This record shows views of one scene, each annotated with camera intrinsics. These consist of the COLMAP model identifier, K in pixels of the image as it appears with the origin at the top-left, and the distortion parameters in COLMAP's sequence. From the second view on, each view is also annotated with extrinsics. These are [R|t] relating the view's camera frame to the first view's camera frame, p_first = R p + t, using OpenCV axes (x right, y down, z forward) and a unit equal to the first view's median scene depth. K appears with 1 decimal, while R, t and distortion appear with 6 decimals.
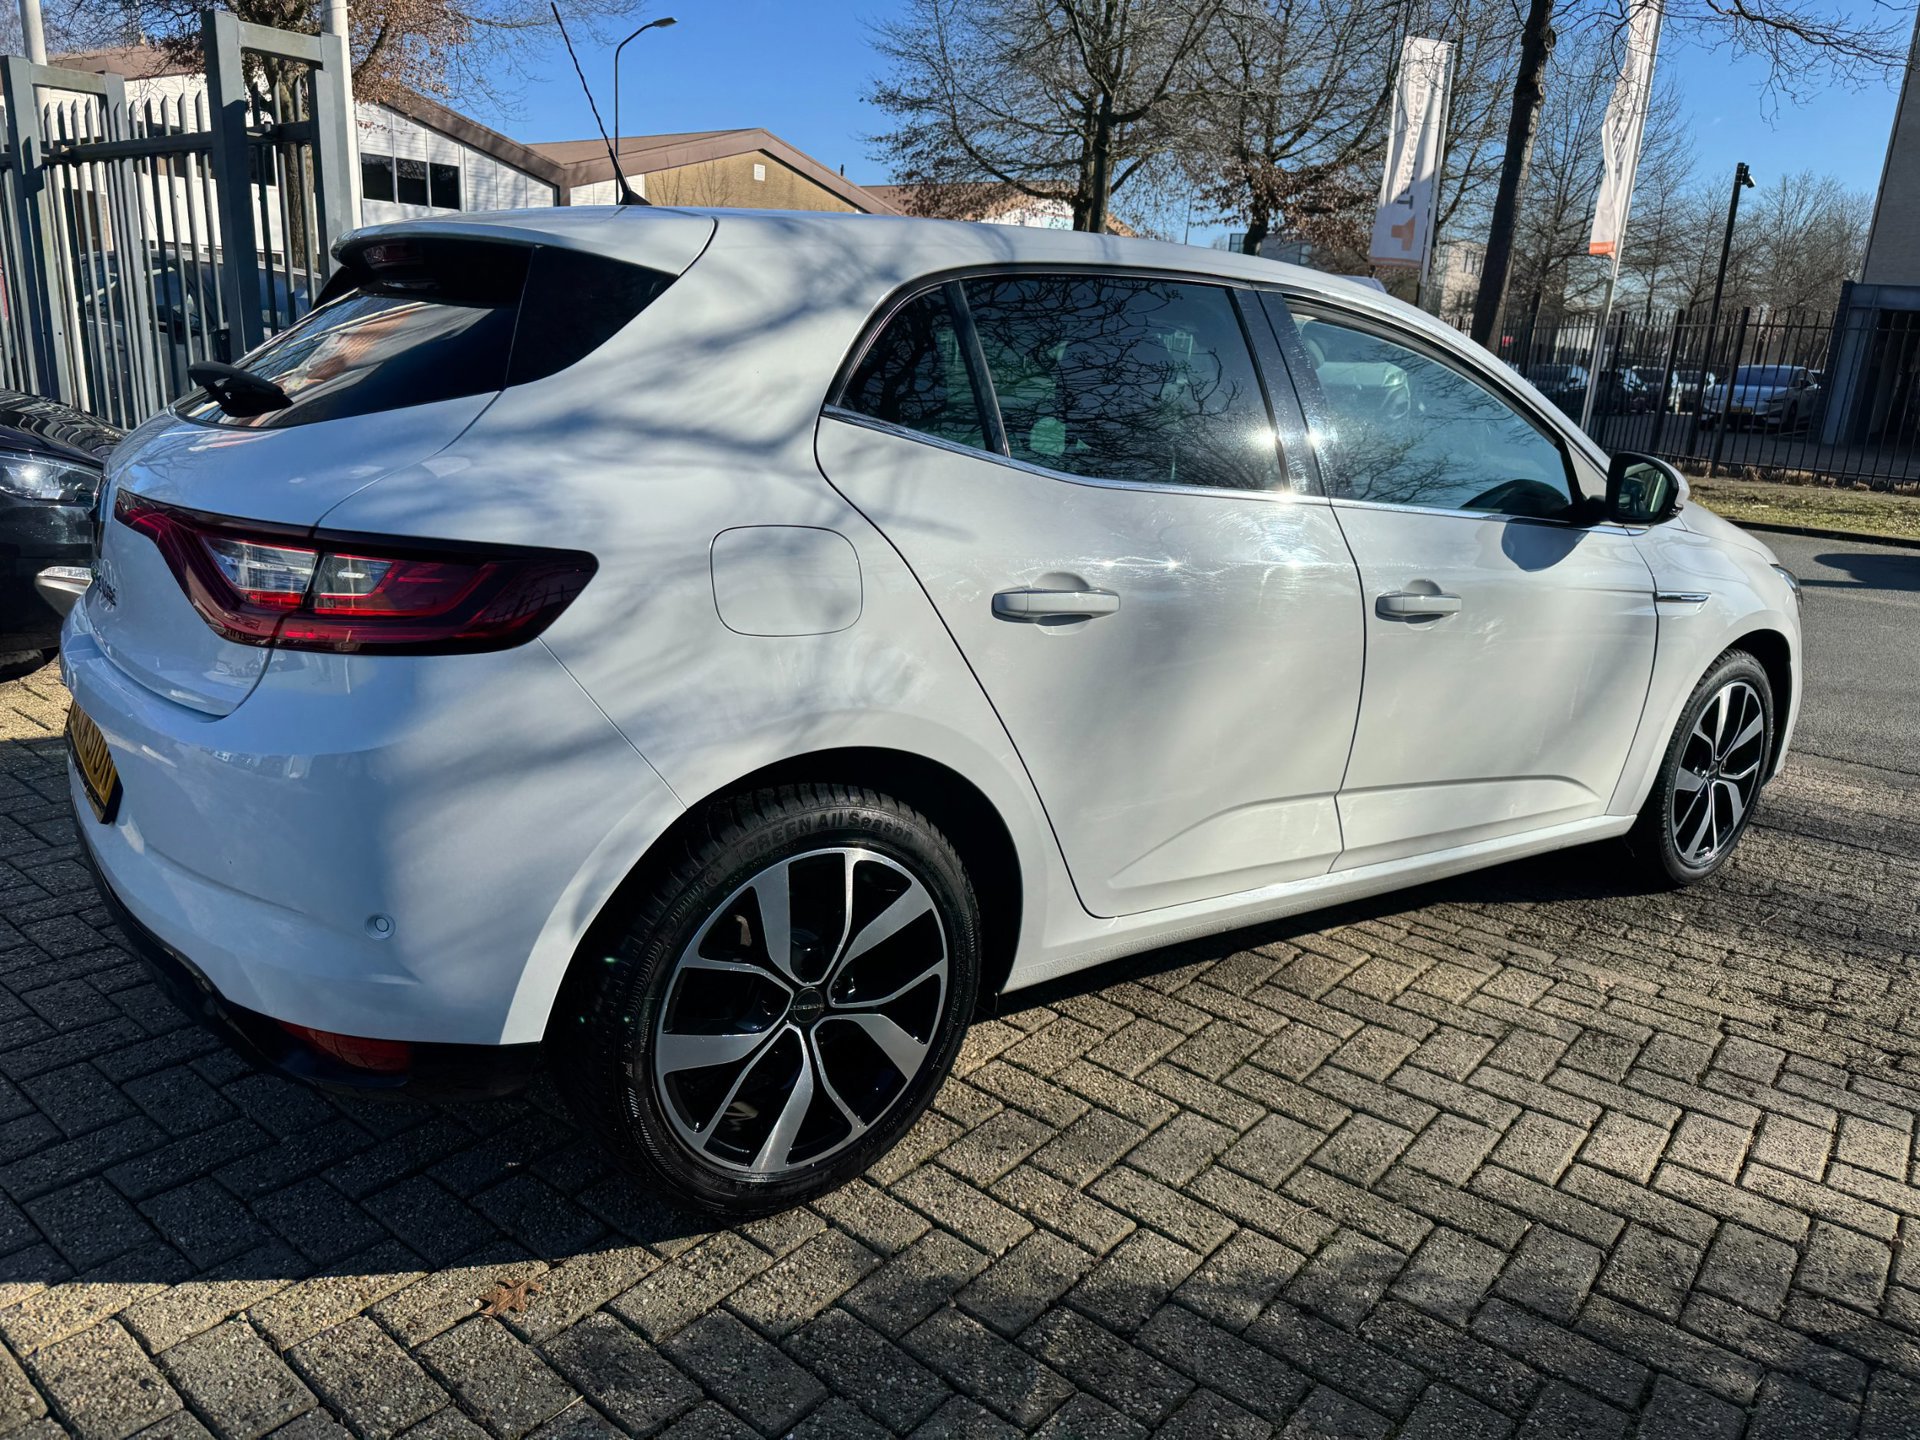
lens RADIAL K [[1367.7, 0, 947.4], [0, 1367.7, 720.8], [0, 0, 1]] dist [0.023866, -0.034799]
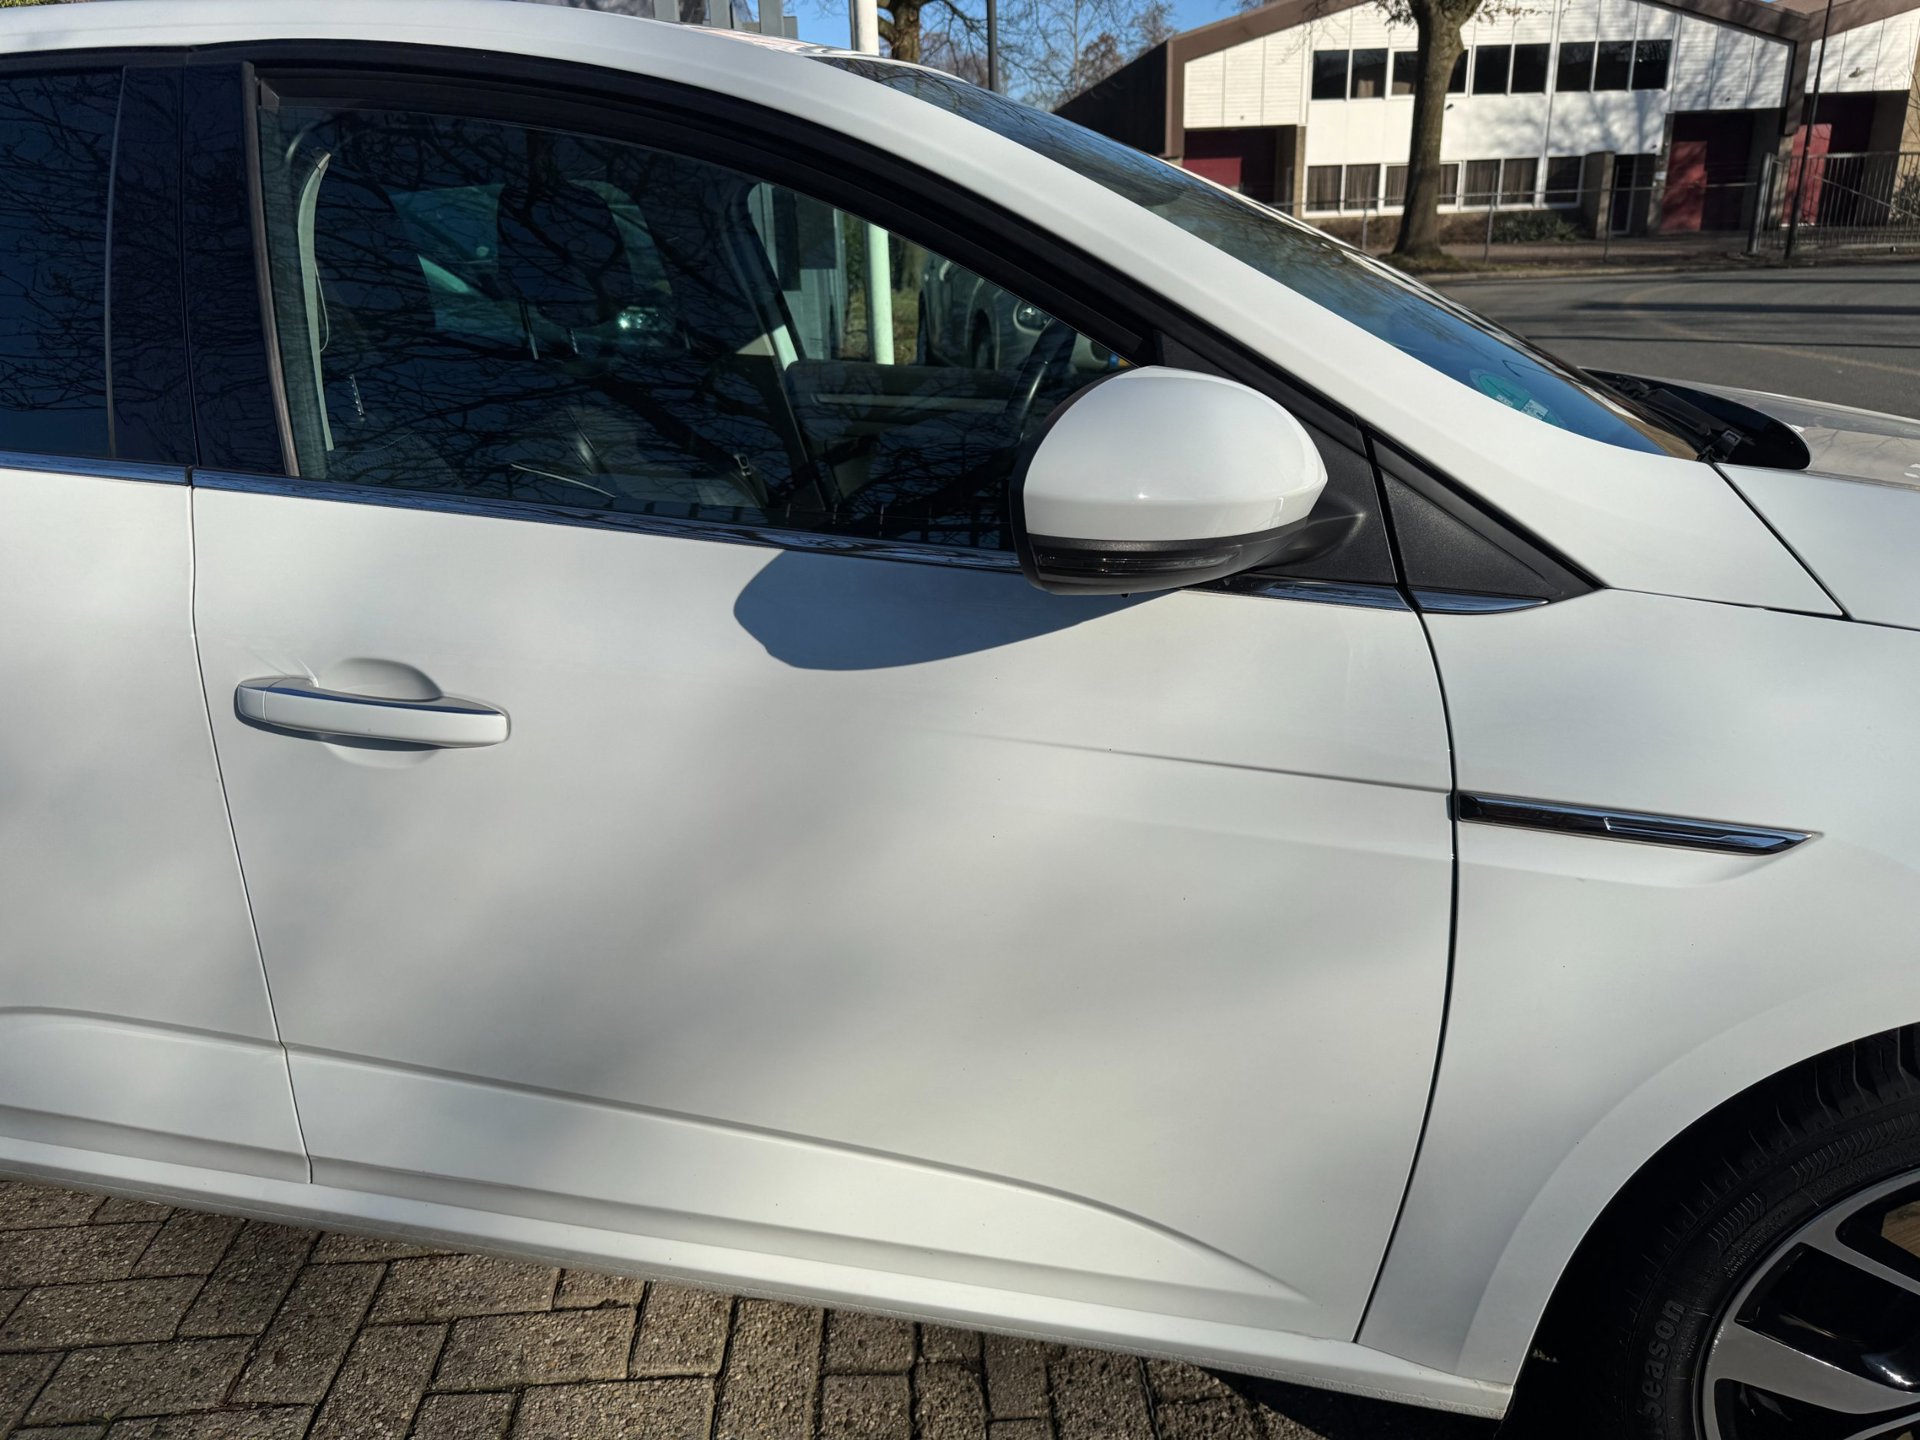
lens RADIAL K [[1403.0, 0, 950.4], [0, 1403.0, 721.2], [0, 0, 1]] dist [-0.002248, -0.002468]
pose [[0.674177, 0.169917, -0.718758, 0.852561], [-0.131451, 0.985244, 0.109617, -0.165095], [0.726777, 0.020580, 0.686565, 0.861051]]
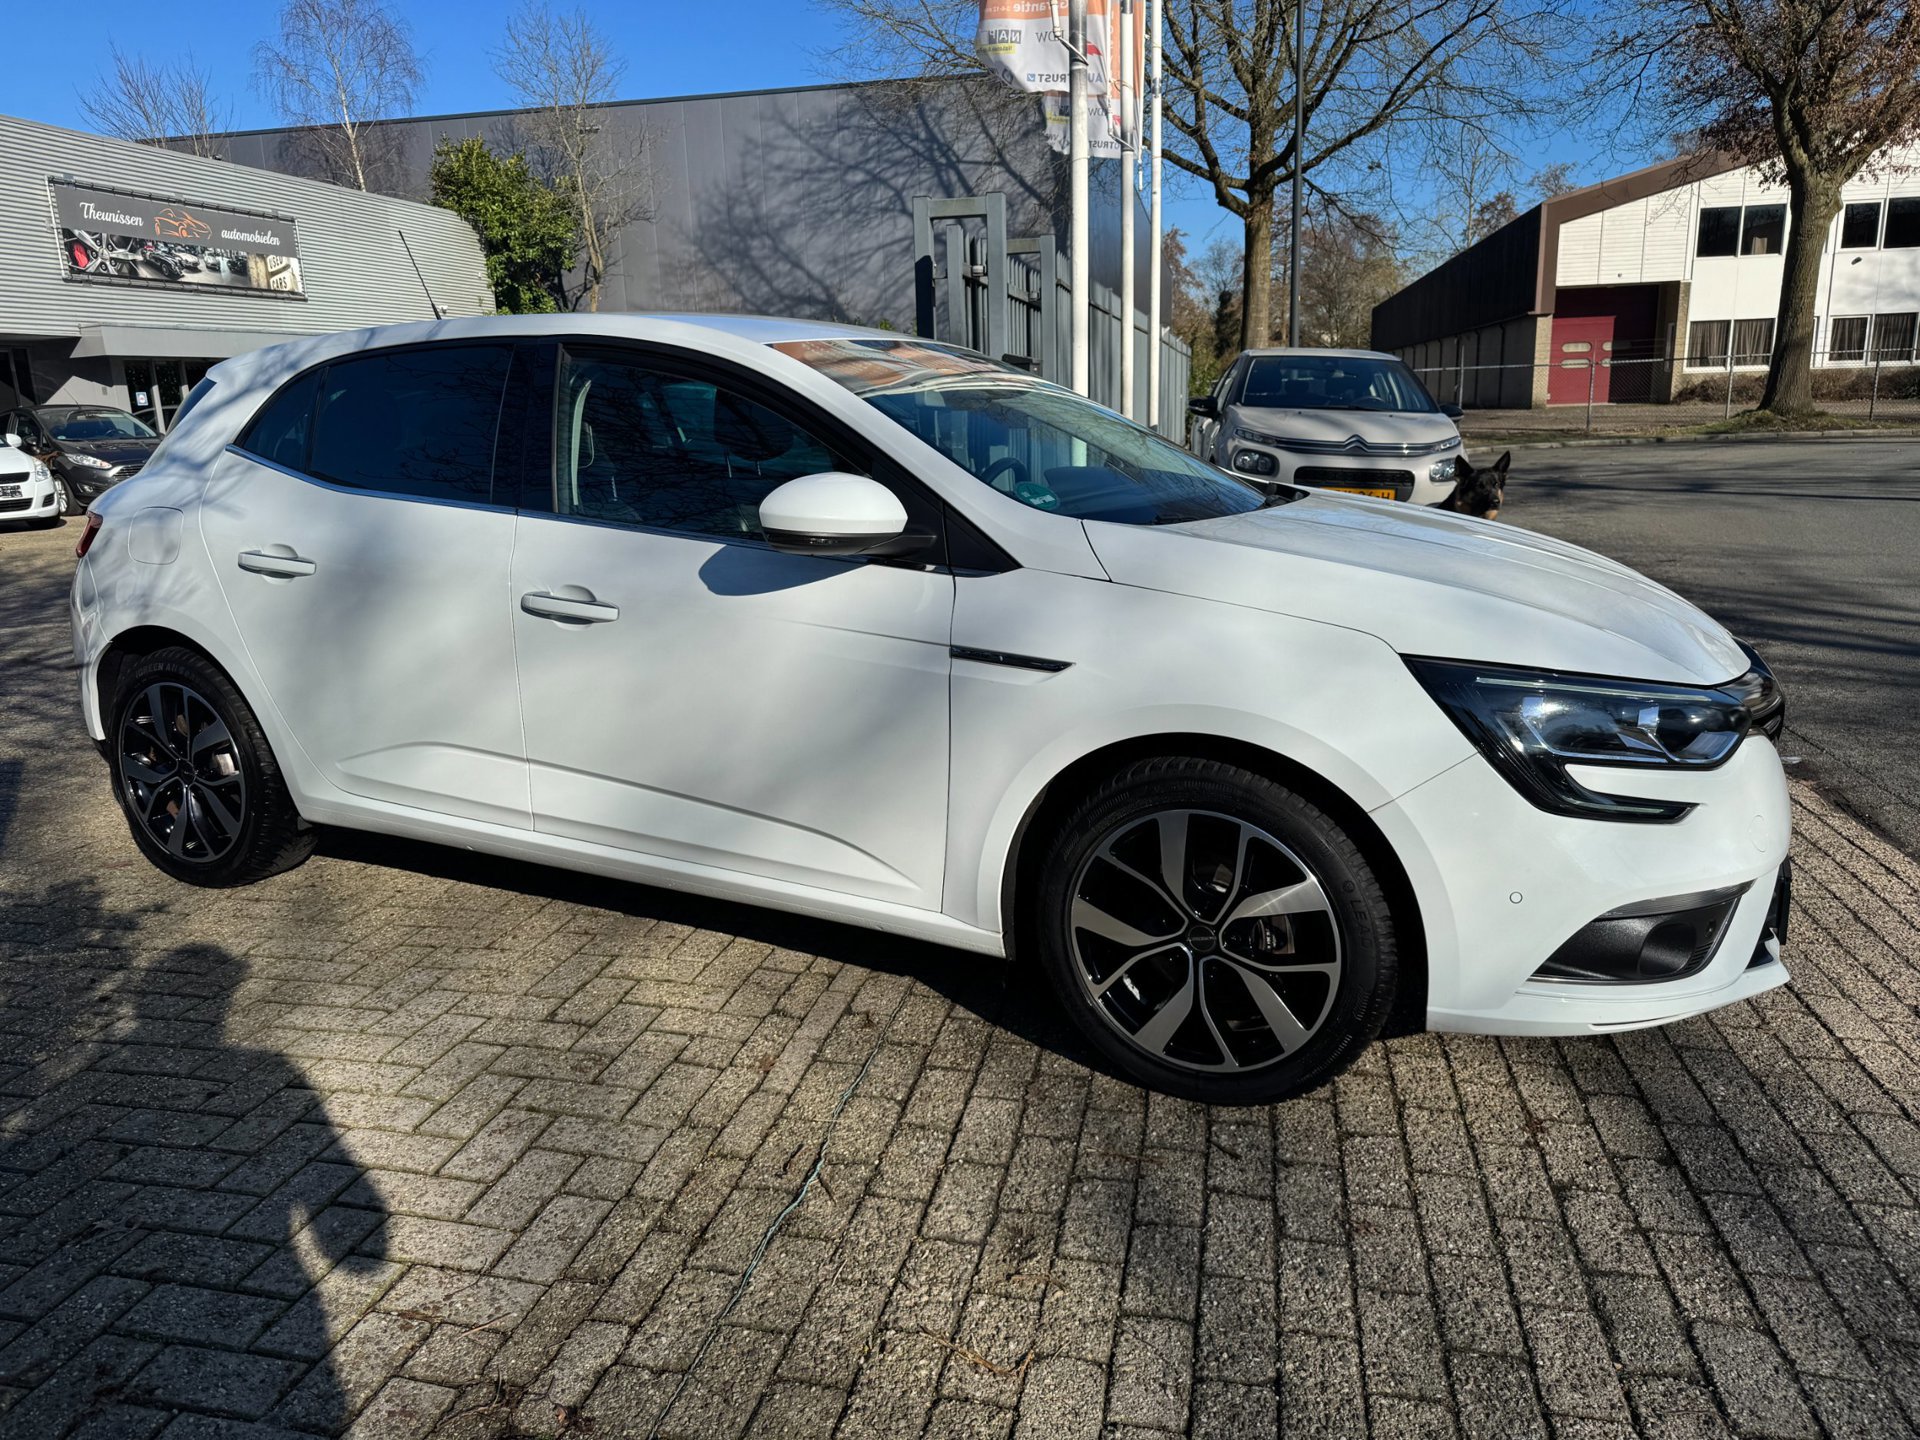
lens RADIAL K [[1381.3, 0, 949.5], [0, 1381.3, 713.5], [0, 0, 1]] dist [0.009528, -0.020314]
pose [[0.453800, 0.133638, -0.881026, 1.557631], [-0.188239, 0.980756, 0.051808, -0.120435], [0.870995, 0.142333, 0.470223, 0.791968]]
